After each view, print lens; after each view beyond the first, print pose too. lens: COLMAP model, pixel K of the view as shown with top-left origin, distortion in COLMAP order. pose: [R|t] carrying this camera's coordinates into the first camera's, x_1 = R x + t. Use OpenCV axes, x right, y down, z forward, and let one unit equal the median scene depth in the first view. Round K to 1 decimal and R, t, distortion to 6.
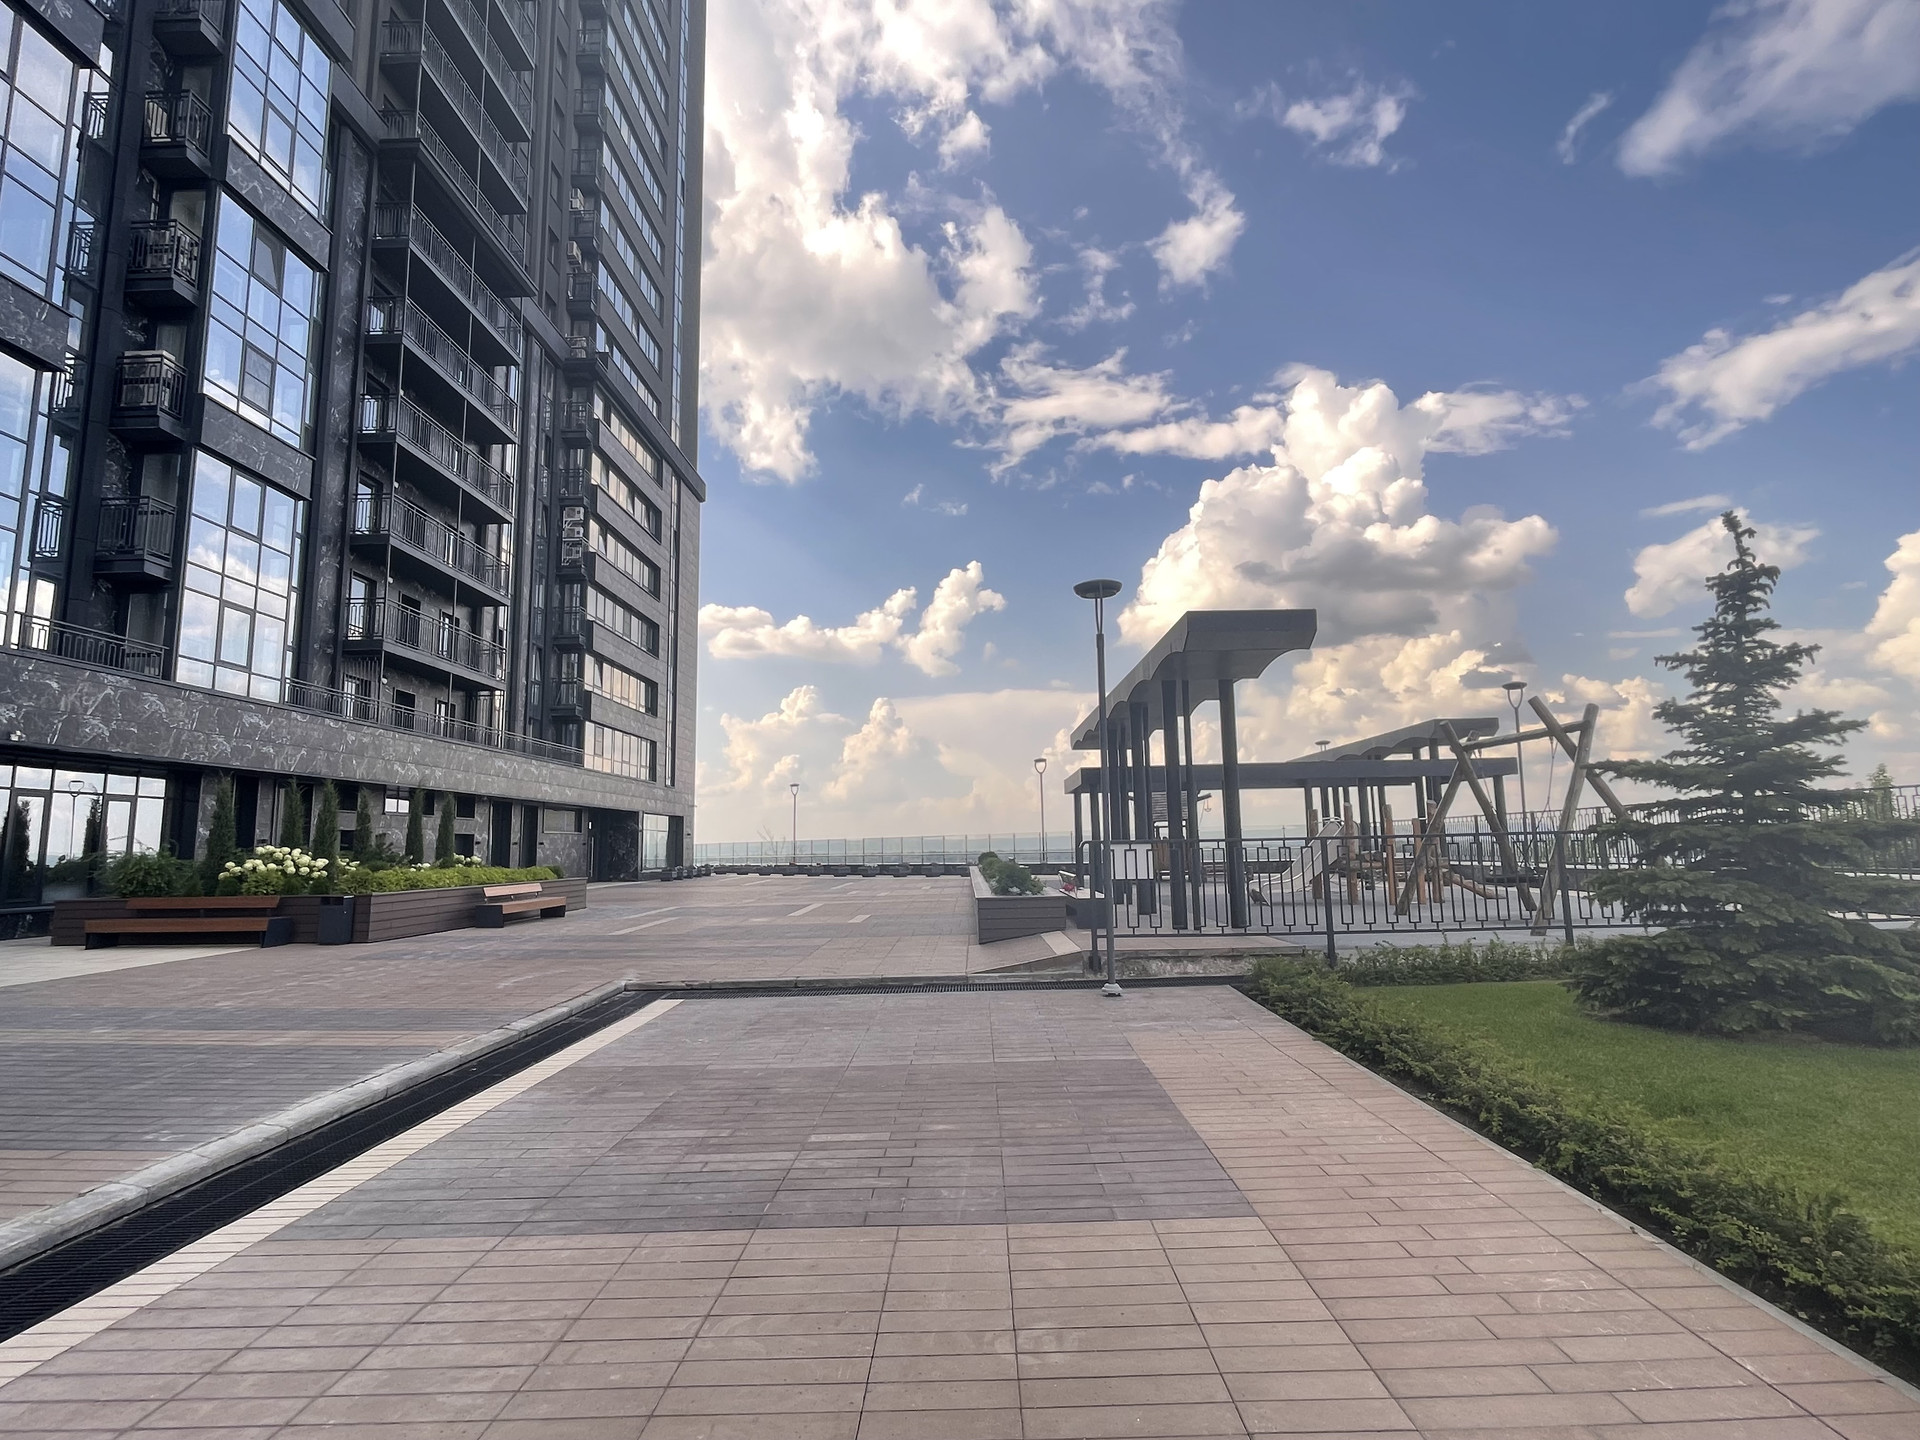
lens RADIAL K [[984.1, 0, 957.0], [0, 984.1, 711.7], [0, 0, 1]] dist [-0.001087, 0.000977]
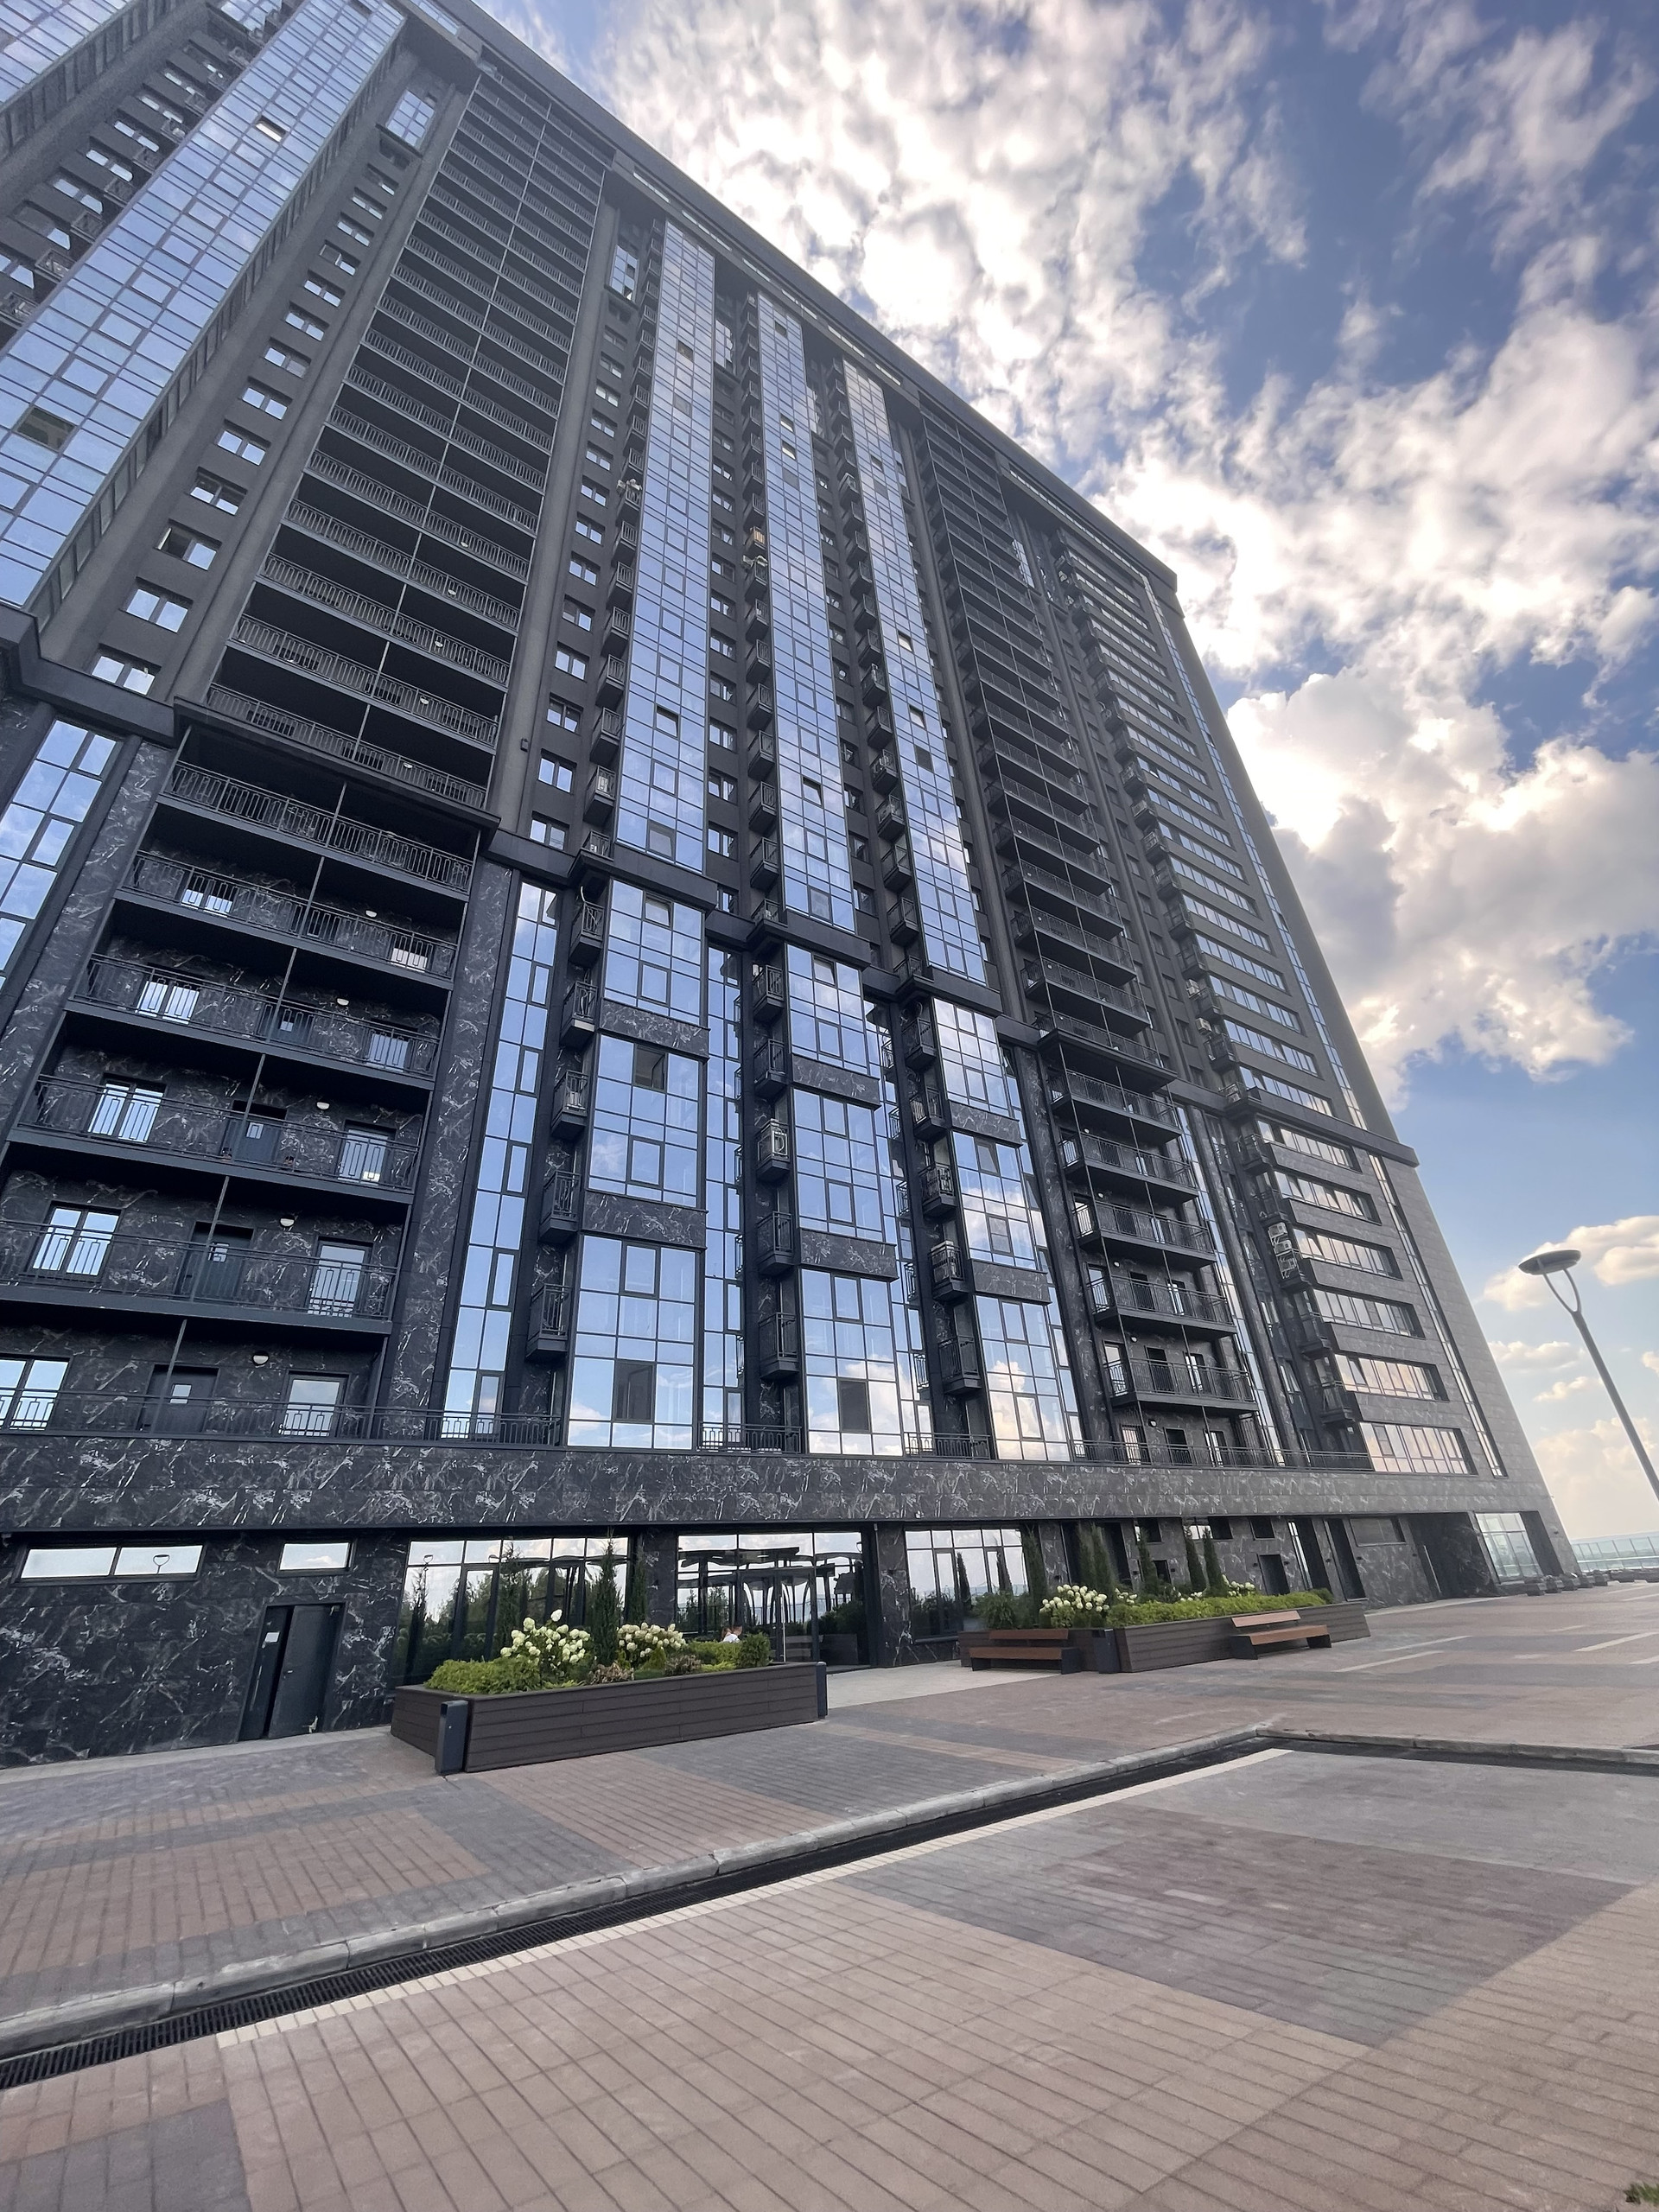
lens RADIAL K [[892.7, 0, 829.5], [0, 892.7, 1106.0], [0, 0, 1]] dist [-0.004323, 0.000308]
pose [[0.562497, -0.415274, -0.714944, 0.129262], [0.162343, 0.903354, -0.396985, -0.011032], [0.810705, 0.107237, 0.575550, -0.009932]]
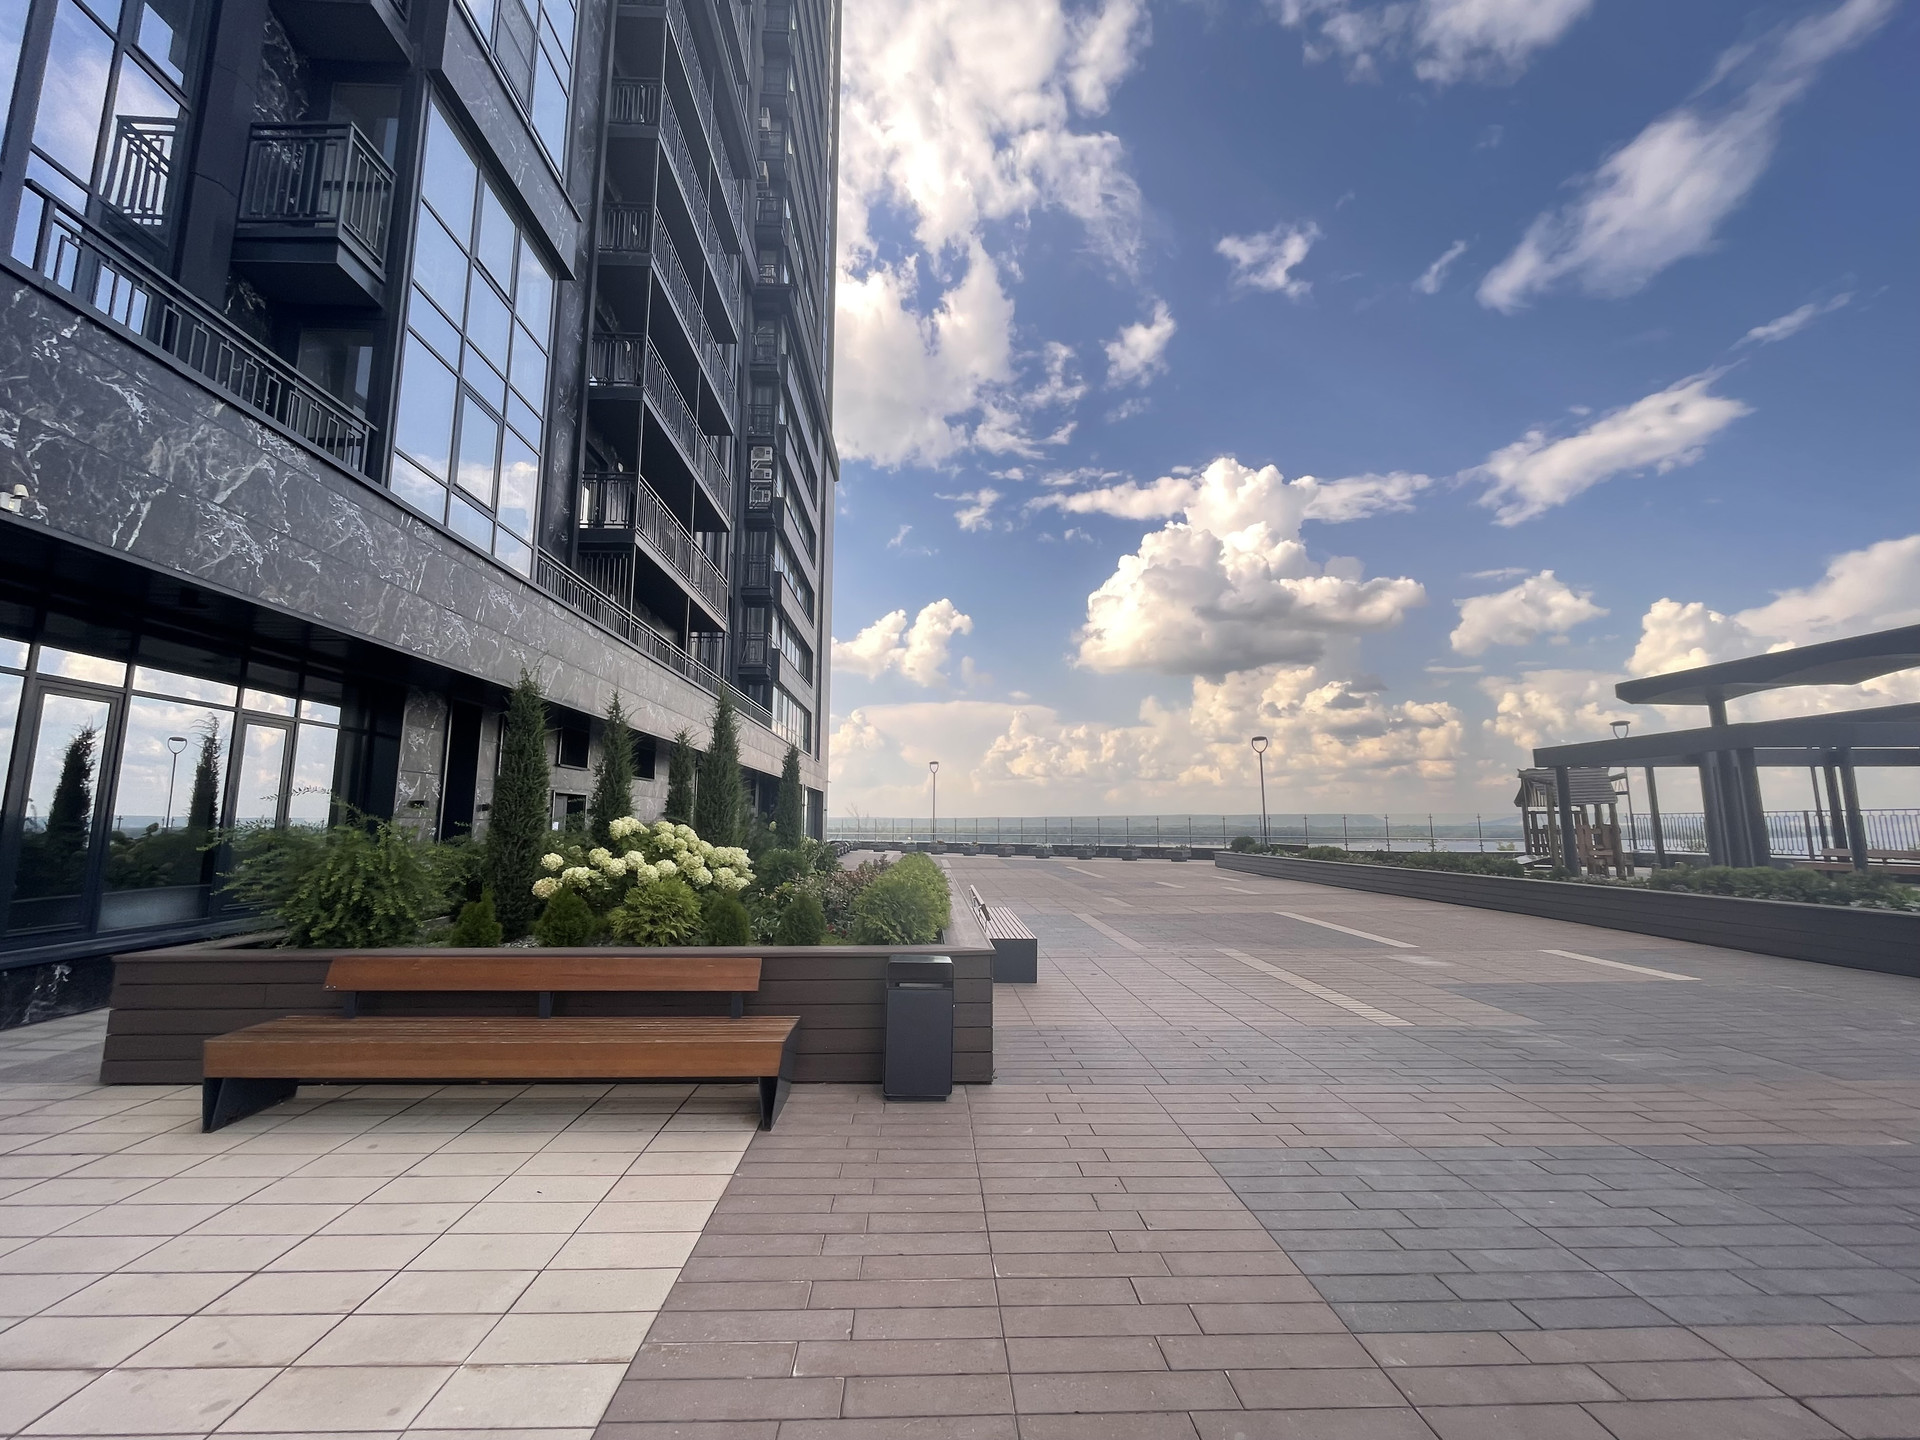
lens RADIAL K [[777.7, 0, 954.7], [0, 777.7, 714.5], [0, 0, 1]] dist [-0.002343, 0.000120]
pose [[0.998127, 0.027213, 0.054783, -0.297579], [-0.027087, 0.999628, -0.003040, 0.045042], [-0.054845, 0.001551, 0.998494, 0.331681]]
